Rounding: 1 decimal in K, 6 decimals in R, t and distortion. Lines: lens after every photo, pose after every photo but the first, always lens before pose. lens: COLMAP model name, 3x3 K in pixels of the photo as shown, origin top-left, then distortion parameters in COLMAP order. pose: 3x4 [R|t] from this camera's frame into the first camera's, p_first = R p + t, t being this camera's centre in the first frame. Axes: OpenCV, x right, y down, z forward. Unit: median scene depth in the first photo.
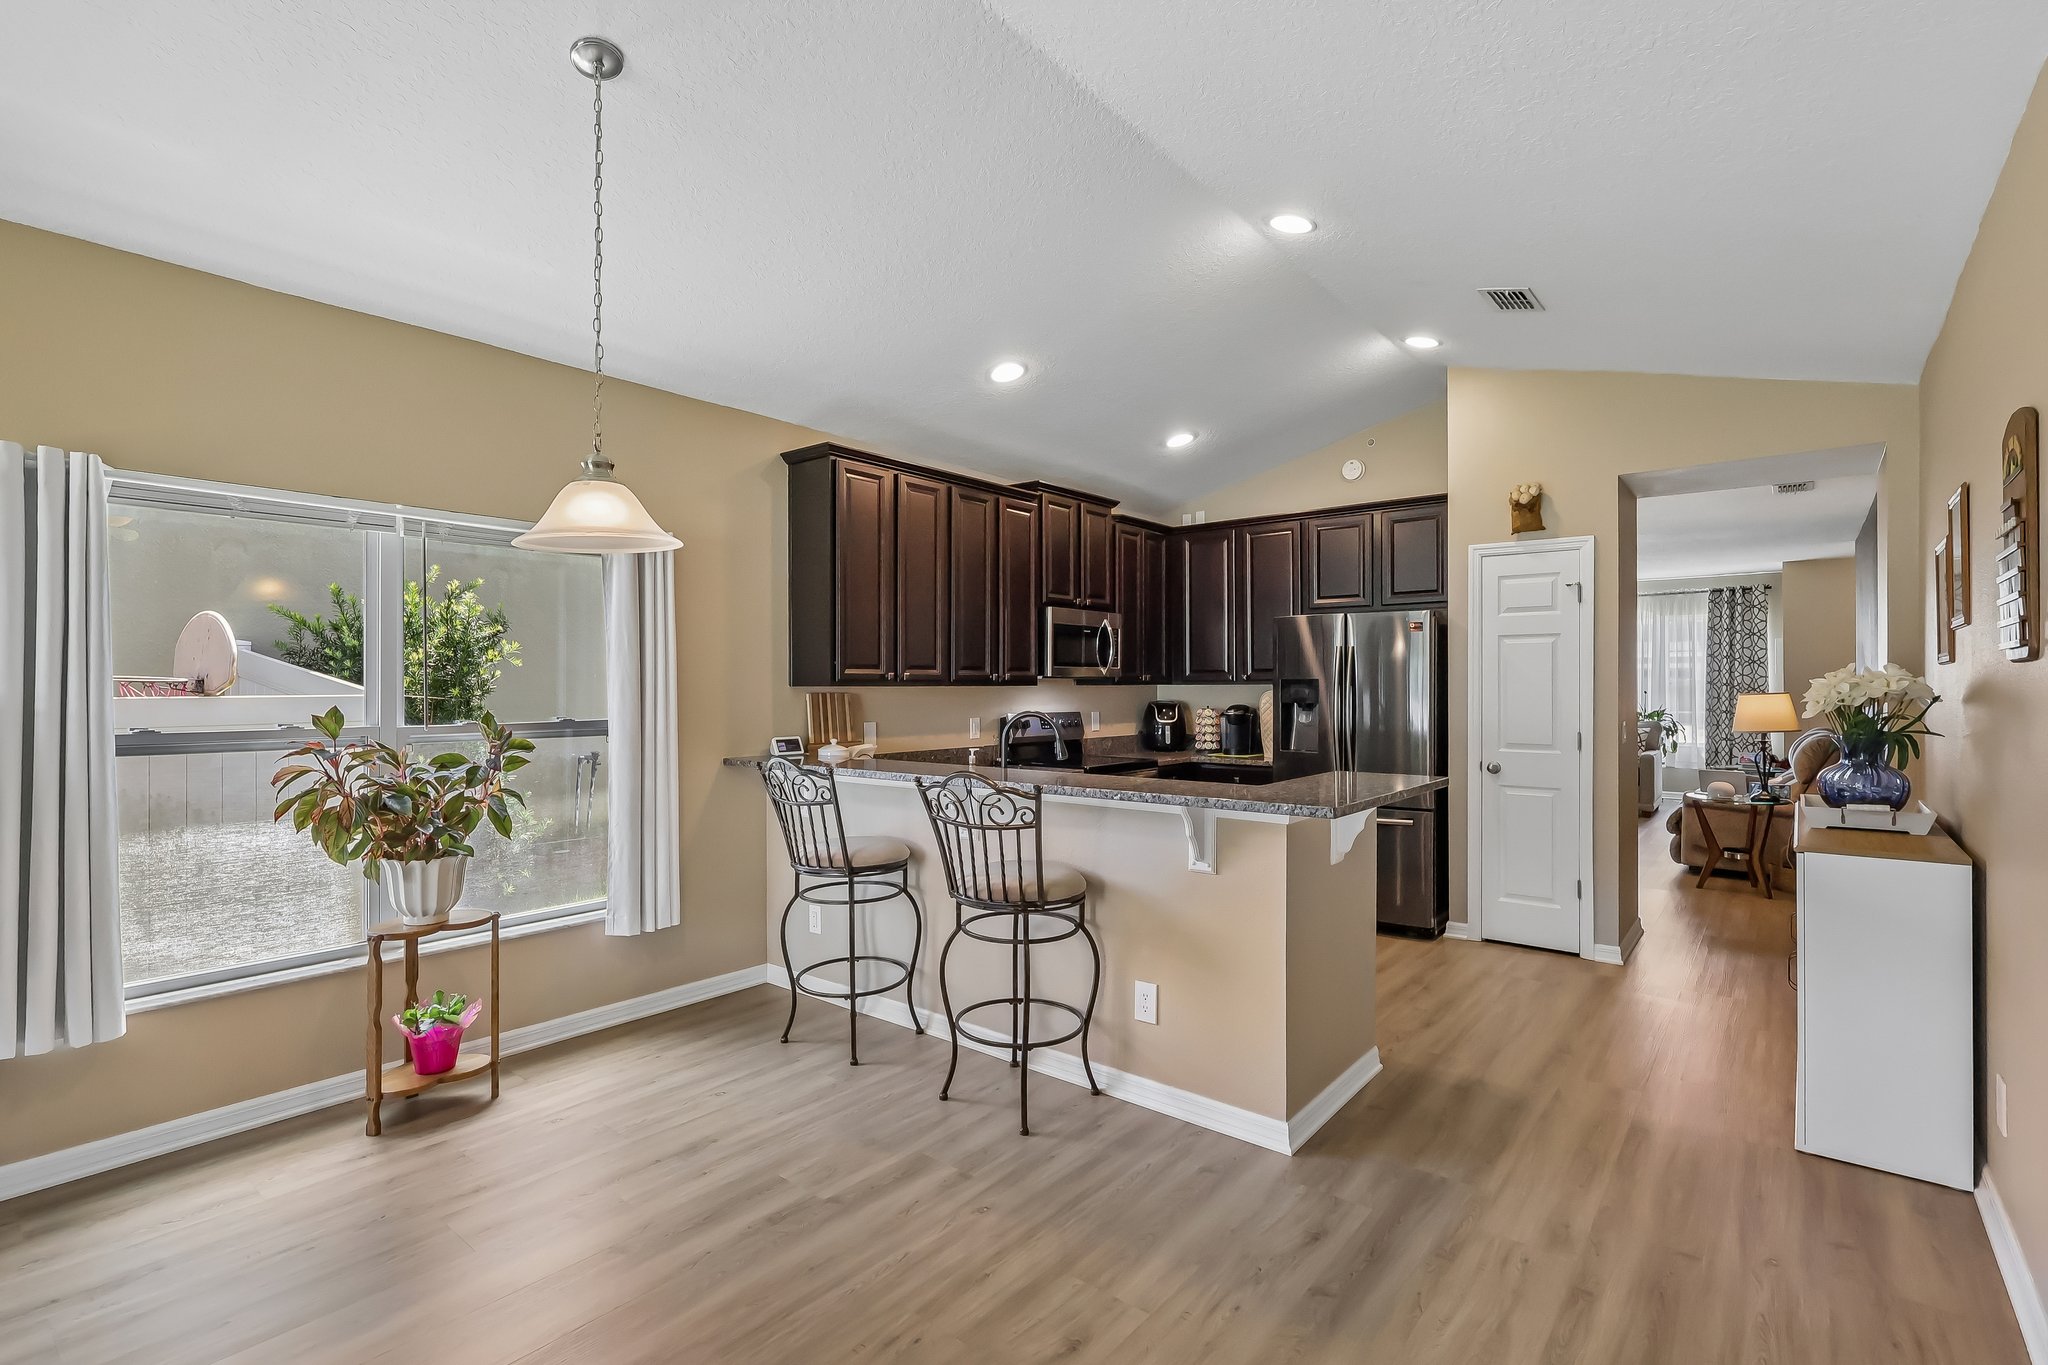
lens RADIAL K [[955.3, 0, 1024.0], [0, 955.3, 682.5], [0, 0, 1]] dist [0.004132, 0.000532]
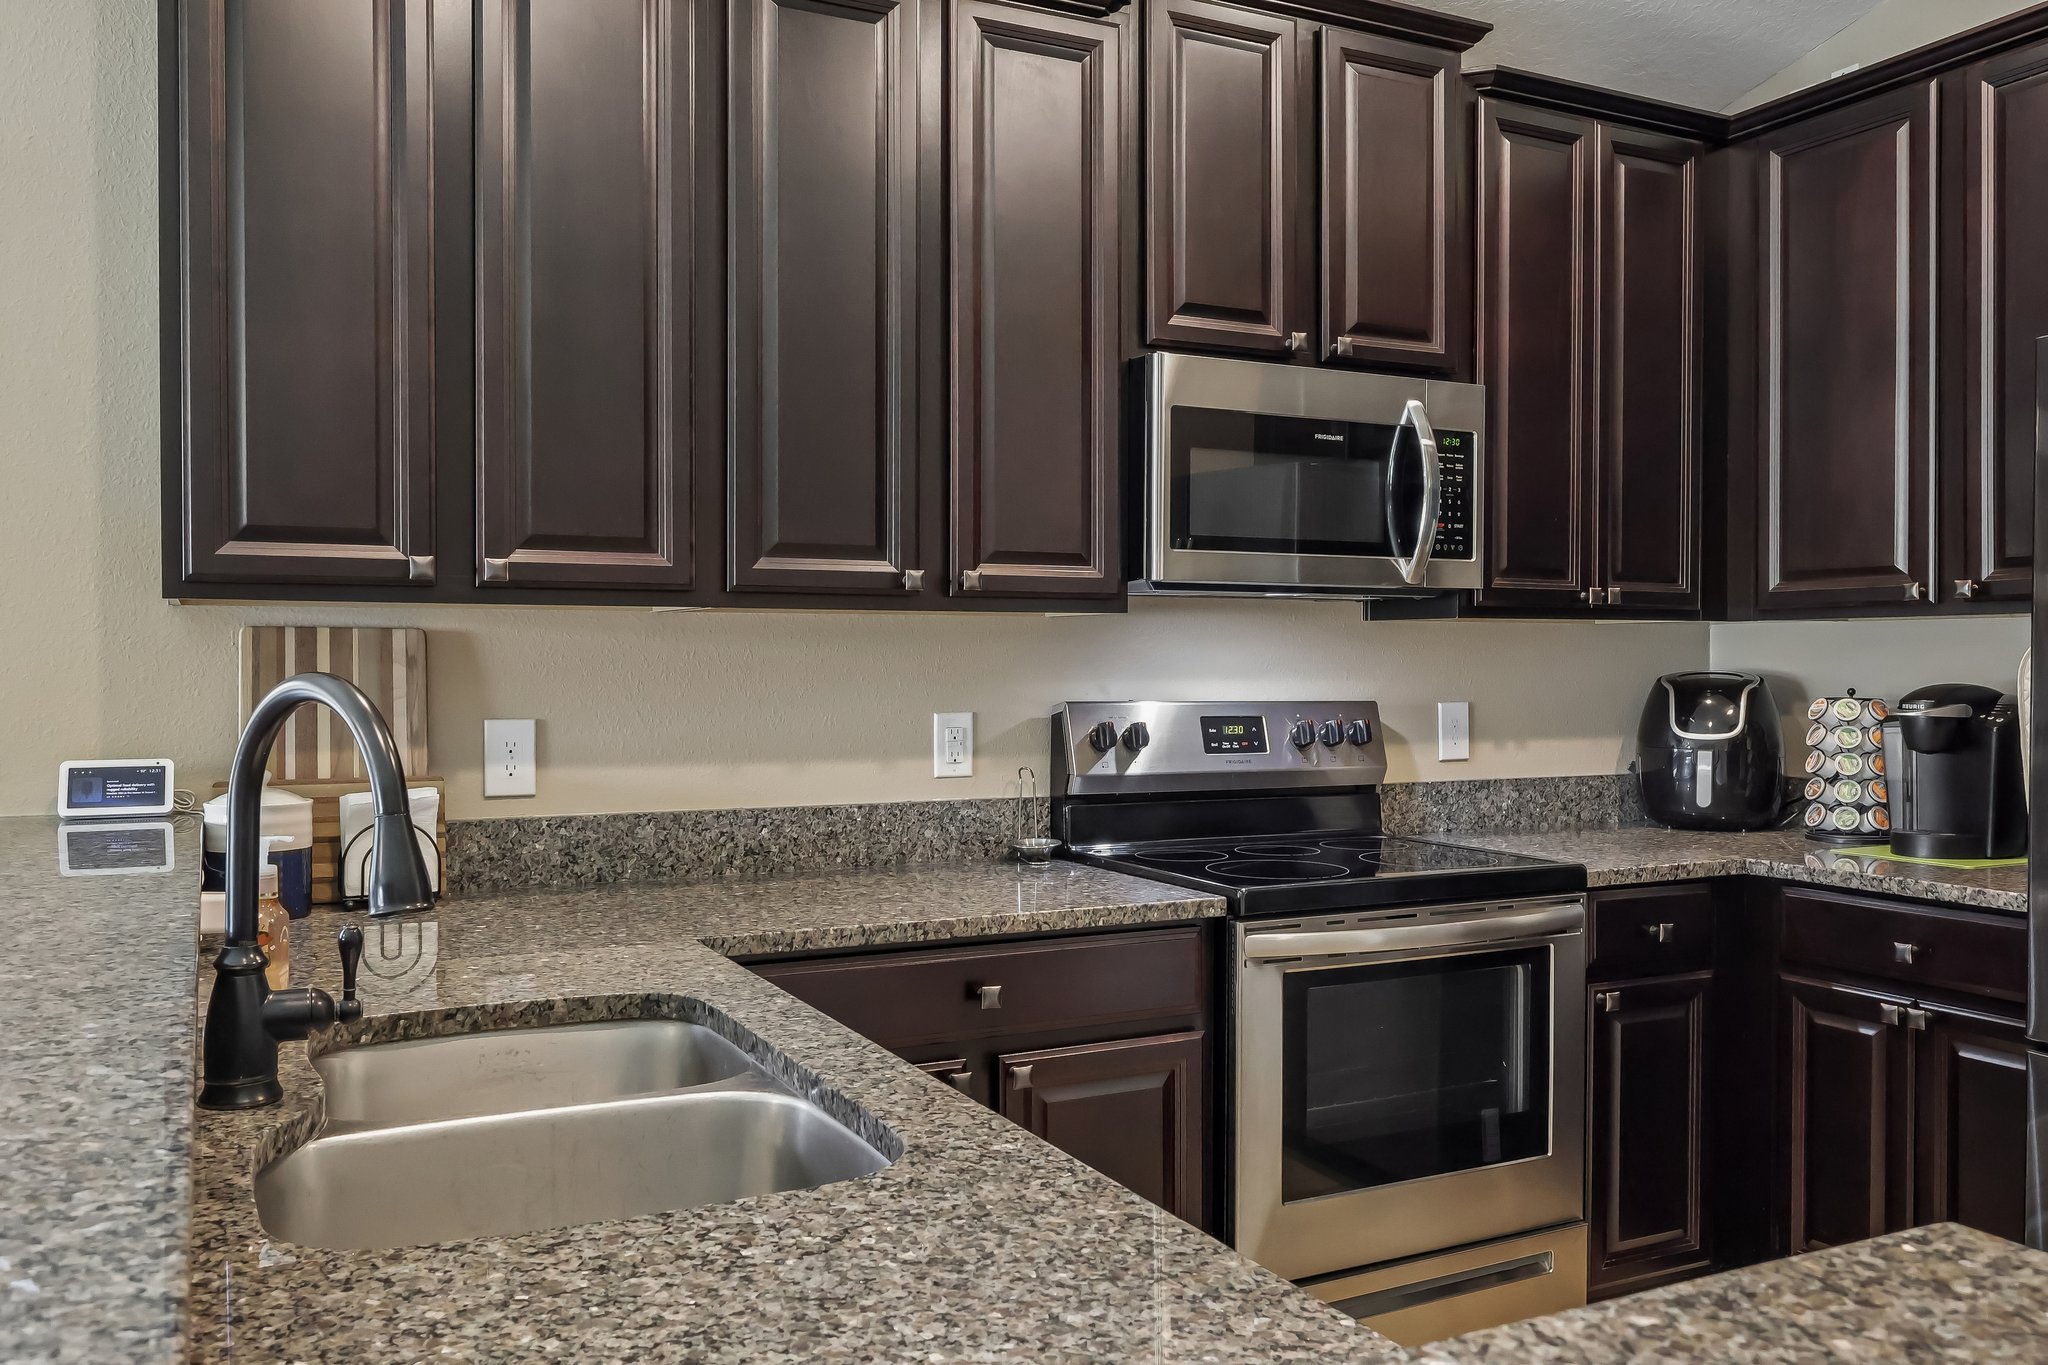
lens RADIAL K [[1626.0, 0, 1024.4], [0, 1626.0, 658.3], [0, 0, 1]] dist [0.000989, 0.001955]
pose [[0.913470, 0.002766, -0.406898, 0.206645], [-0.001564, 0.999993, 0.003287, 0.017111], [0.406904, -0.002366, 0.913468, 0.527858]]
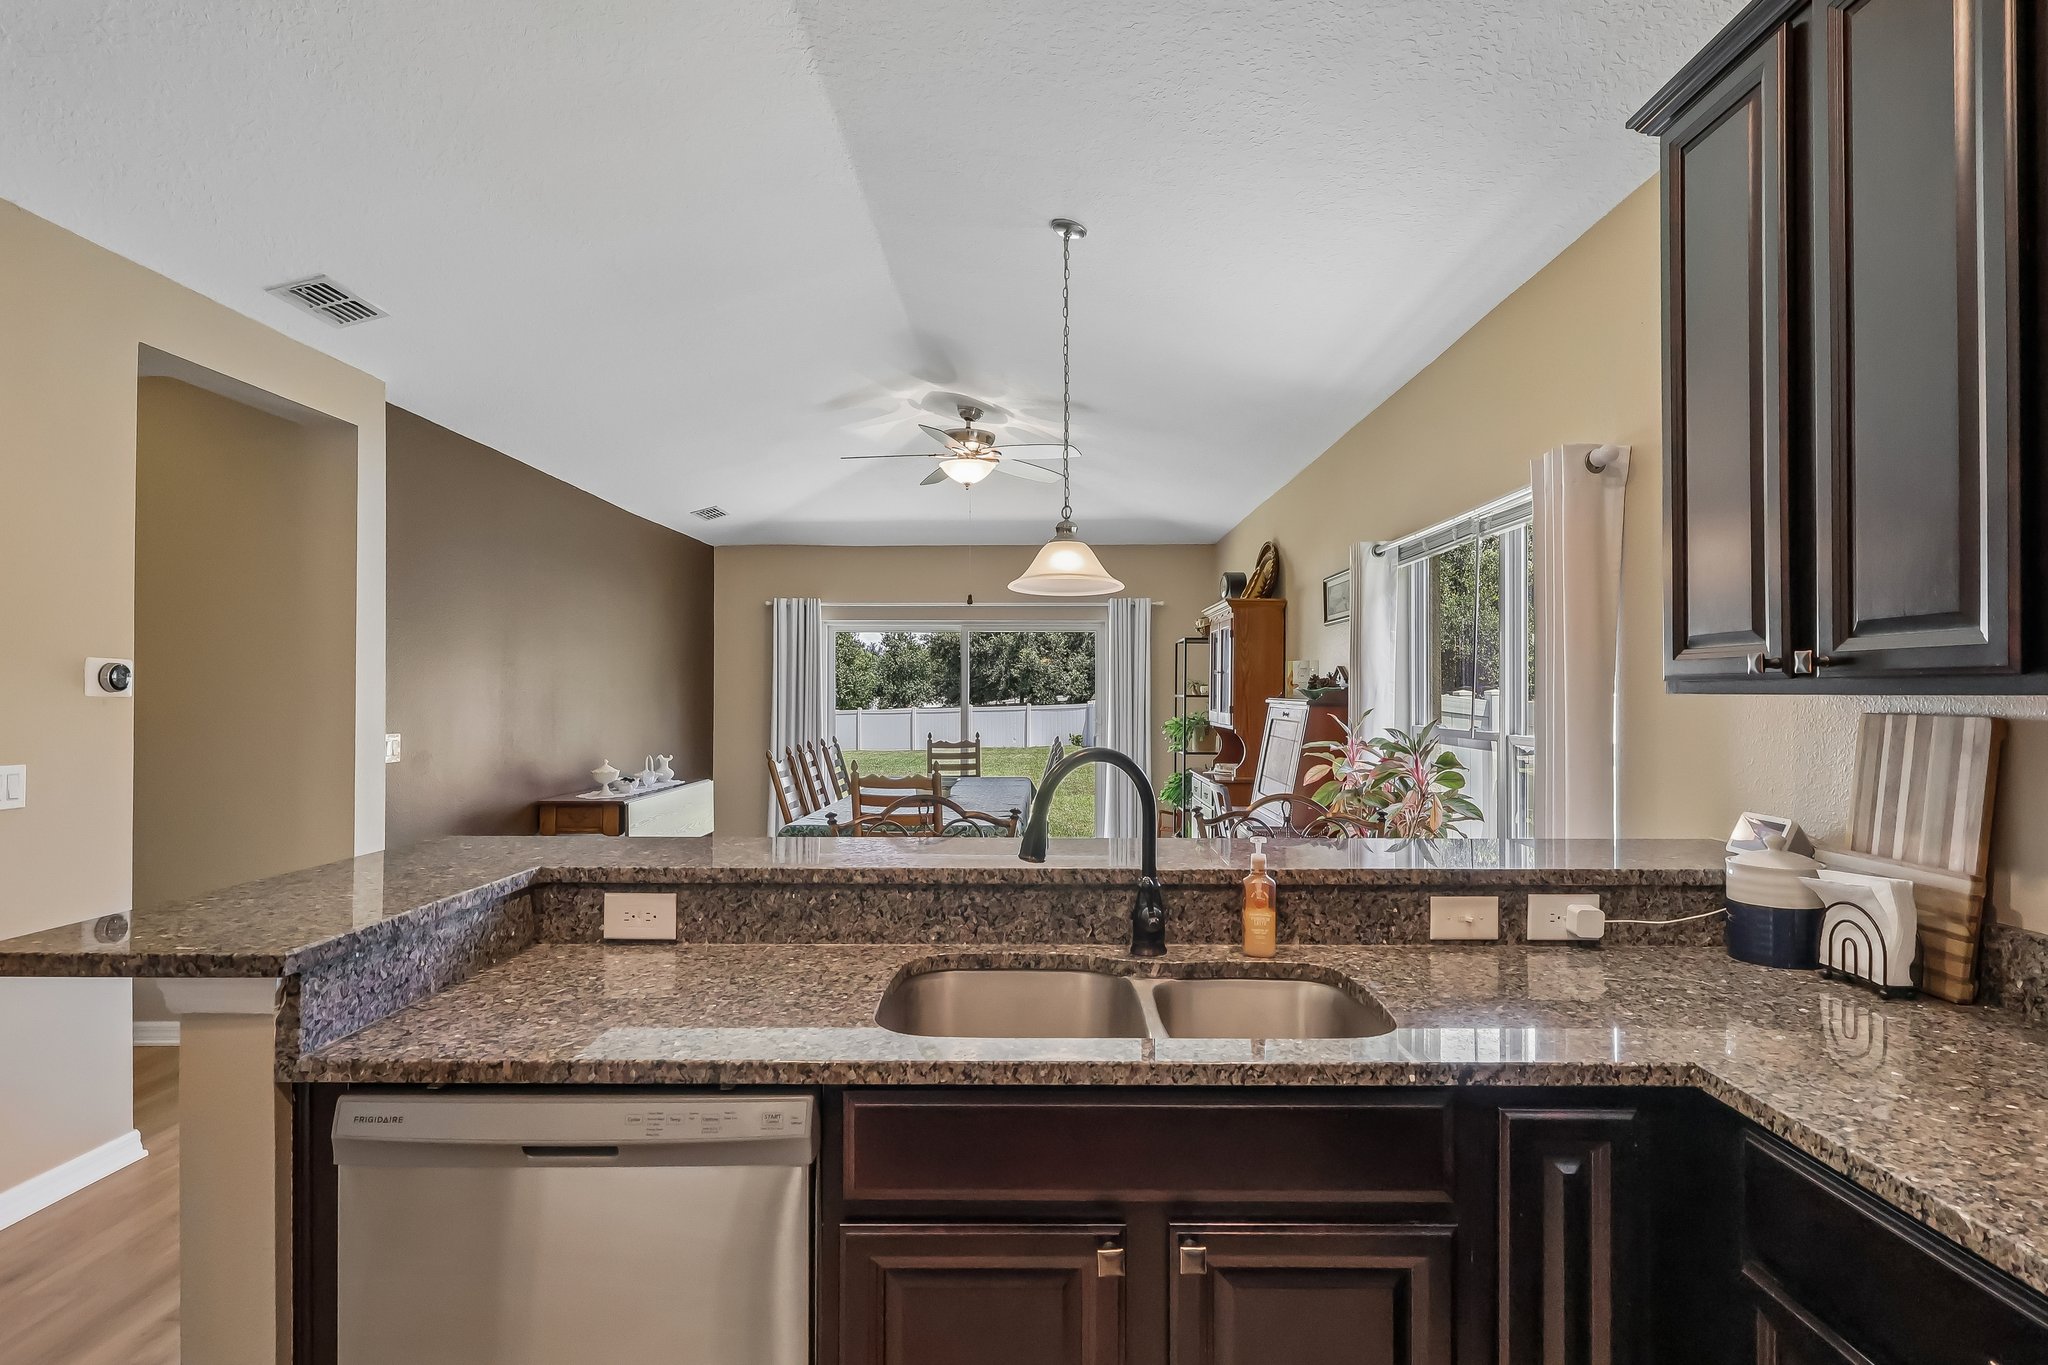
lens RADIAL K [[1059.8, 0, 1036.5], [0, 1059.8, 697.7], [0, 0, 1]] dist [0.006858, 0.000275]
pose [[-0.775391, 0.002755, -0.631476, 0.238227], [0.000949, 0.999994, 0.003197, 0.003393], [0.631481, 0.001880, -0.775389, 0.971809]]
